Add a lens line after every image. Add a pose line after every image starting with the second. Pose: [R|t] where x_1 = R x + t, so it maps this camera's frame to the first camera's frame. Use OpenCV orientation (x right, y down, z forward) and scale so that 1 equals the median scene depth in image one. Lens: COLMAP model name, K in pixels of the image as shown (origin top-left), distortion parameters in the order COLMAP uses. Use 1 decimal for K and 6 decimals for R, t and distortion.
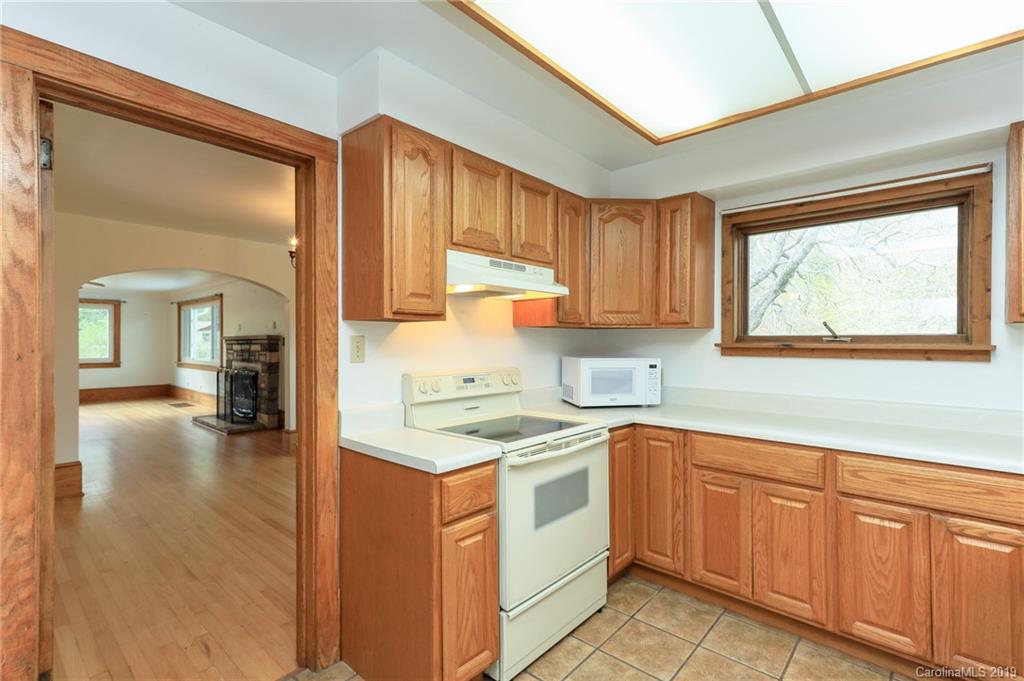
lens RADIAL K [[484.2, 0, 512.5], [0, 484.2, 339.1], [0, 0, 1]] dist [0.012647, 0.002055]
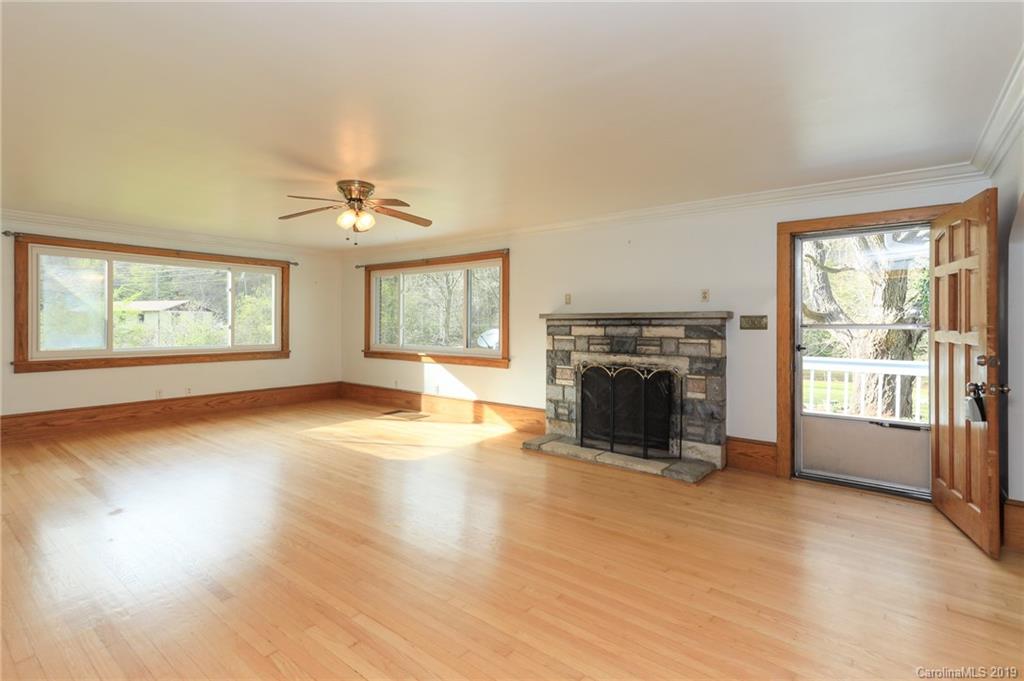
lens RADIAL K [[484.2, 0, 515.2], [0, 484.2, 328.2], [0, 0, 1]] dist [0.012647, 0.002055]
pose [[0.997427, 0.004635, 0.071539, -0.713861], [-0.005693, 0.999877, 0.014606, 0.004859], [-0.071463, -0.014975, 0.997331, 0.387207]]
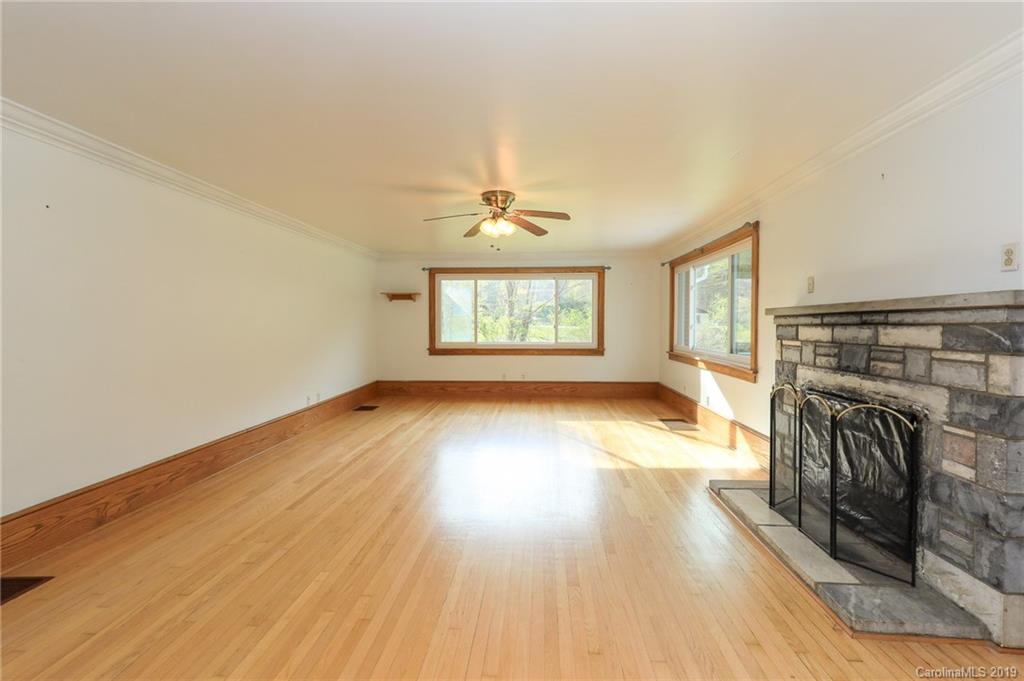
lens RADIAL K [[484.2, 0, 516.2], [0, 484.2, 338.4], [0, 0, 1]] dist [0.012647, 0.002055]
pose [[0.635796, 0.024180, -0.771478, -0.420048], [0.004896, 0.999363, 0.035358, 0.005859], [0.771841, -0.026258, 0.635273, 0.565244]]
